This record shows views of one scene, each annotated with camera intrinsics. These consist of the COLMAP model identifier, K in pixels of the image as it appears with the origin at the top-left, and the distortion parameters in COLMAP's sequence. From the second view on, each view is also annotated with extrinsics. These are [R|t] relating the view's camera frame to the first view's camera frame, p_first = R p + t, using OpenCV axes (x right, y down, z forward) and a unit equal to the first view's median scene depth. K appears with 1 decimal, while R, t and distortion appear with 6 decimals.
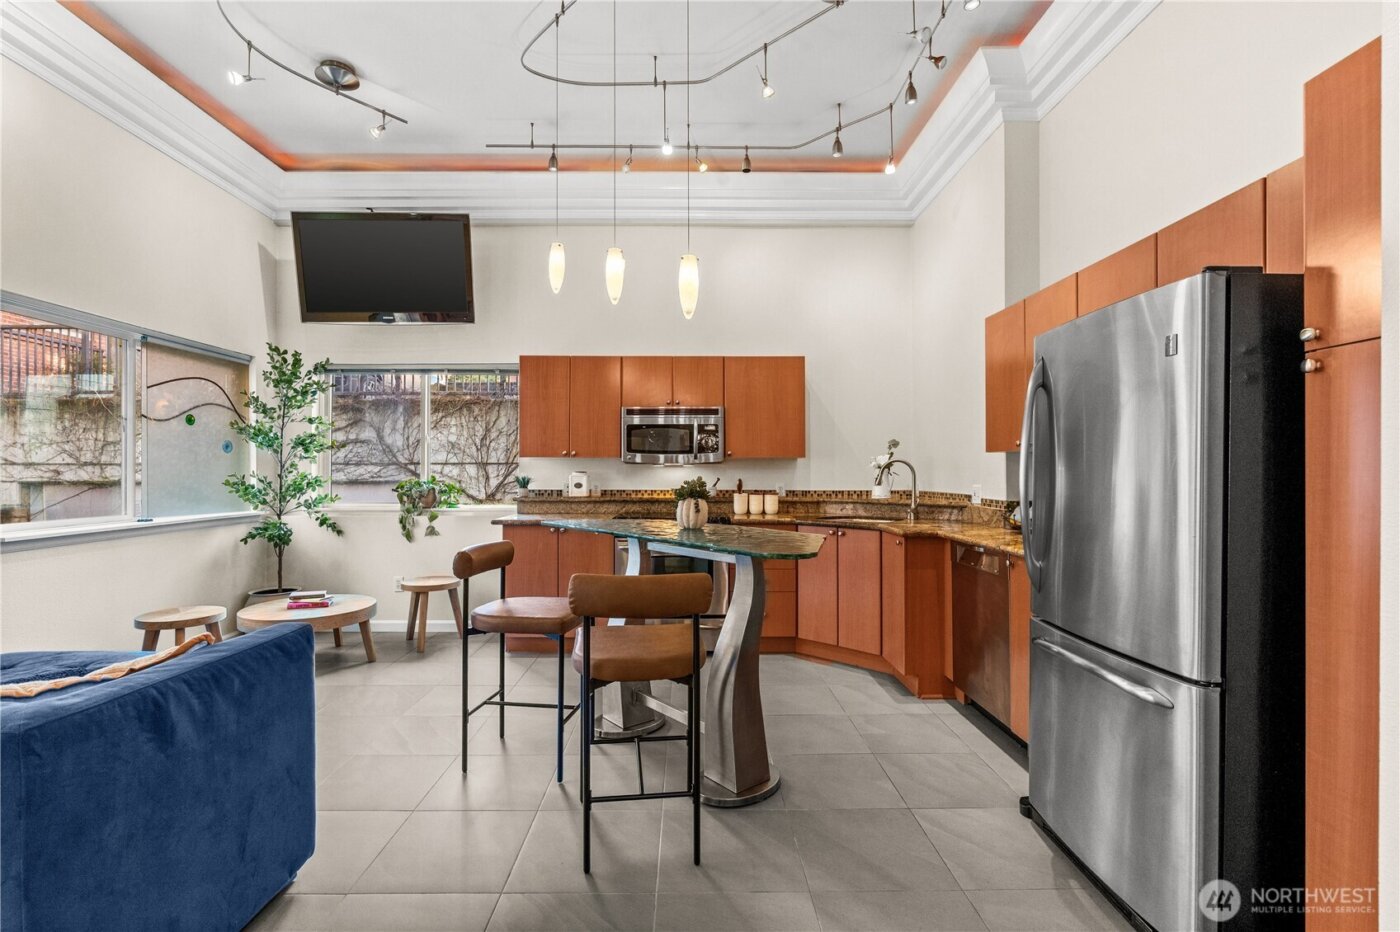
lens RADIAL K [[632.1, 0, 697.4], [0, 632.1, 472.2], [0, 0, 1]] dist [-0.006955, 0.000069]
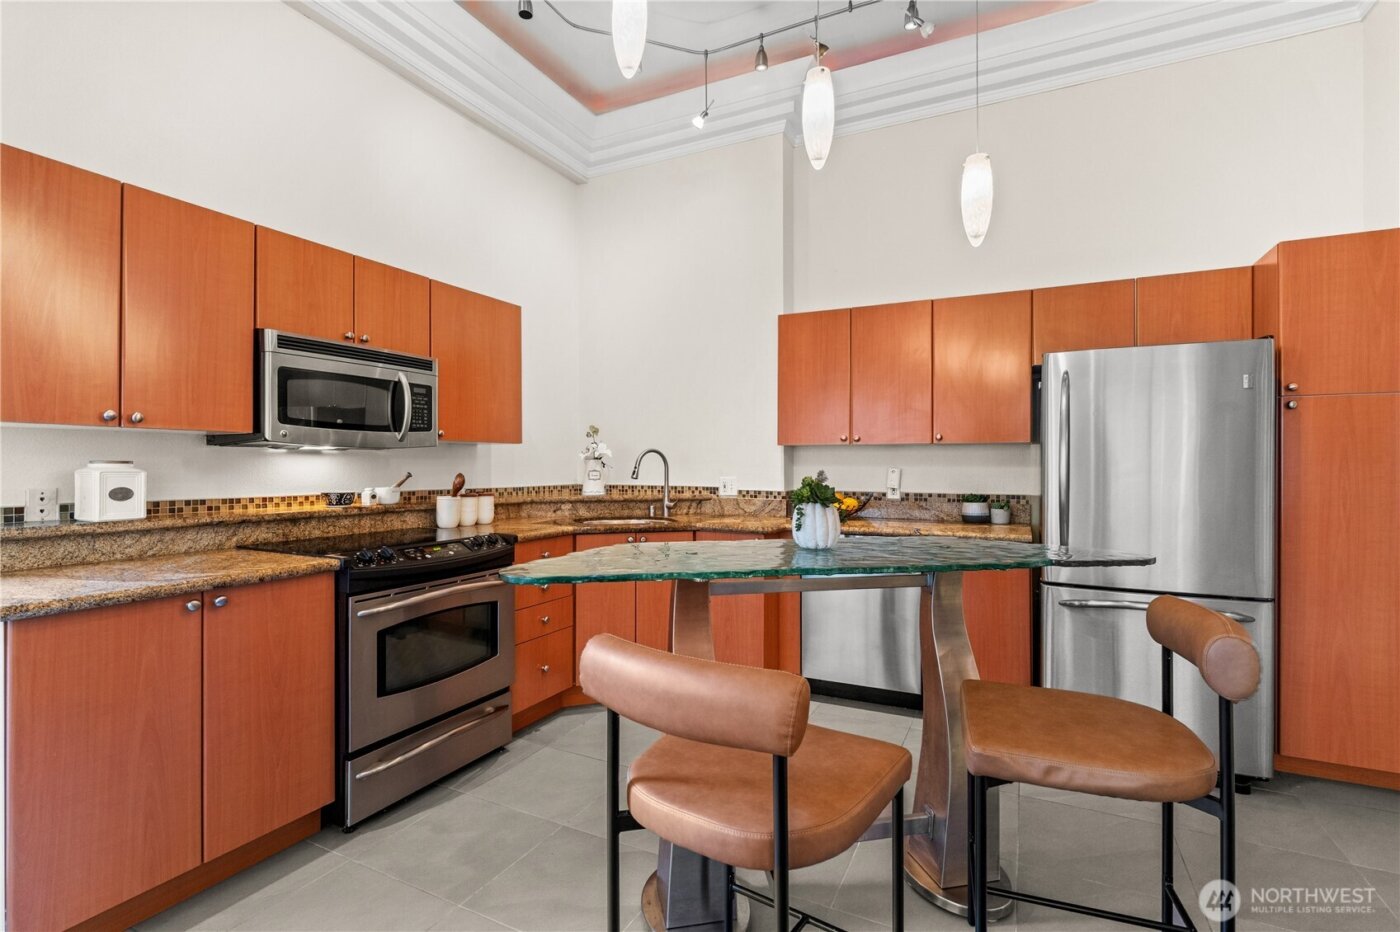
lens RADIAL K [[632.1, 0, 697.4], [0, 632.1, 472.2], [0, 0, 1]] dist [-0.006955, 0.000069]
pose [[0.466584, -0.009881, 0.884422, -0.396055], [-0.003580, 0.999908, 0.013061, -0.000423], [-0.884469, -0.009260, 0.466506, 0.482987]]
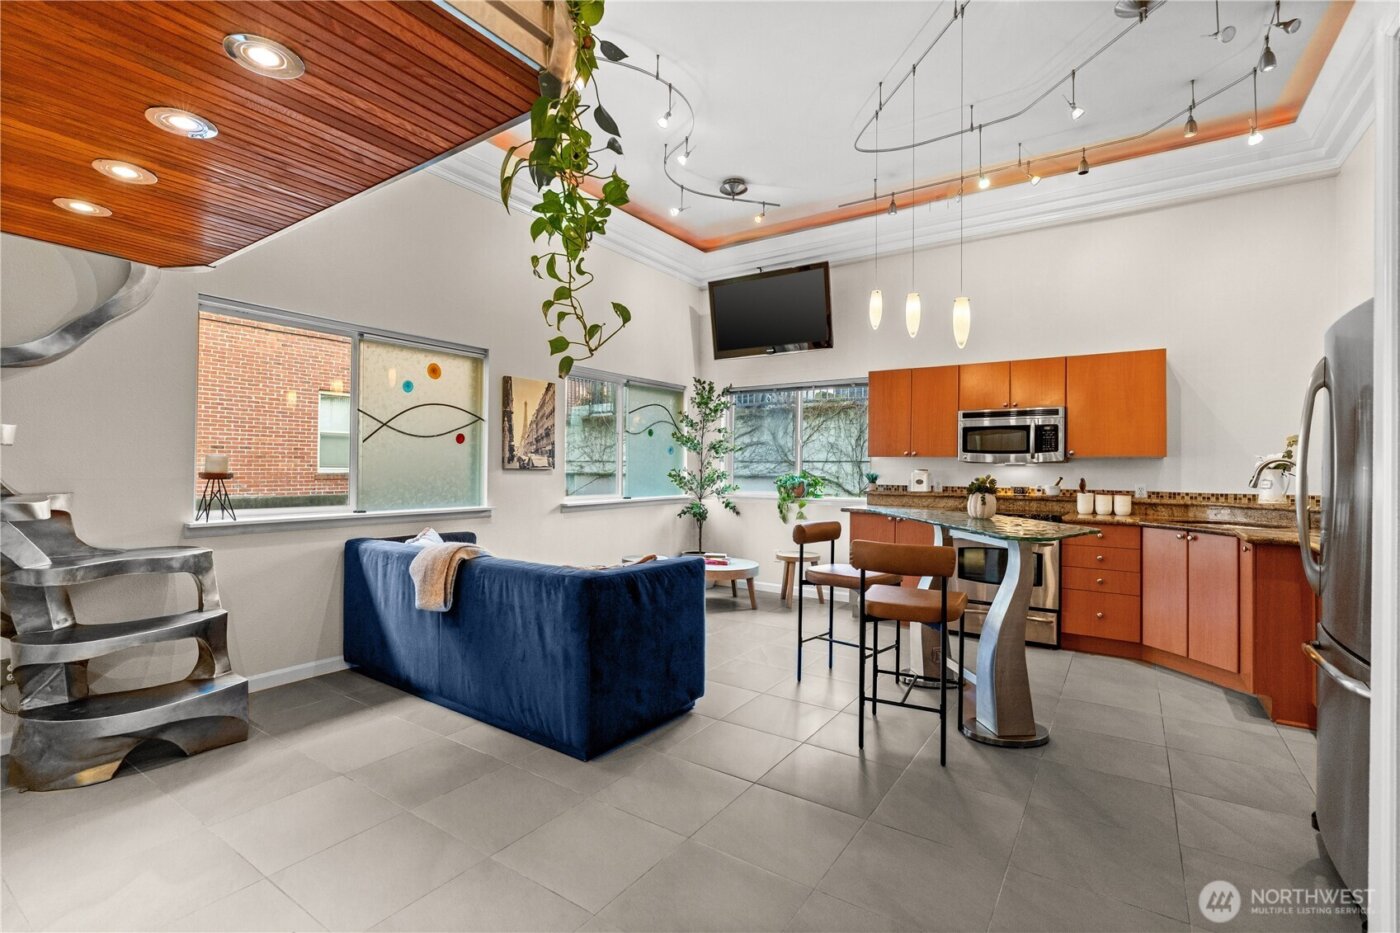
lens RADIAL K [[632.1, 0, 697.4], [0, 632.1, 472.7], [0, 0, 1]] dist [-0.006955, 0.000069]
pose [[0.821210, 0.011893, -0.570503, 0.135034], [-0.008997, 0.999928, 0.007894, -0.000616], [0.570556, -0.001350, 0.821258, -0.160662]]
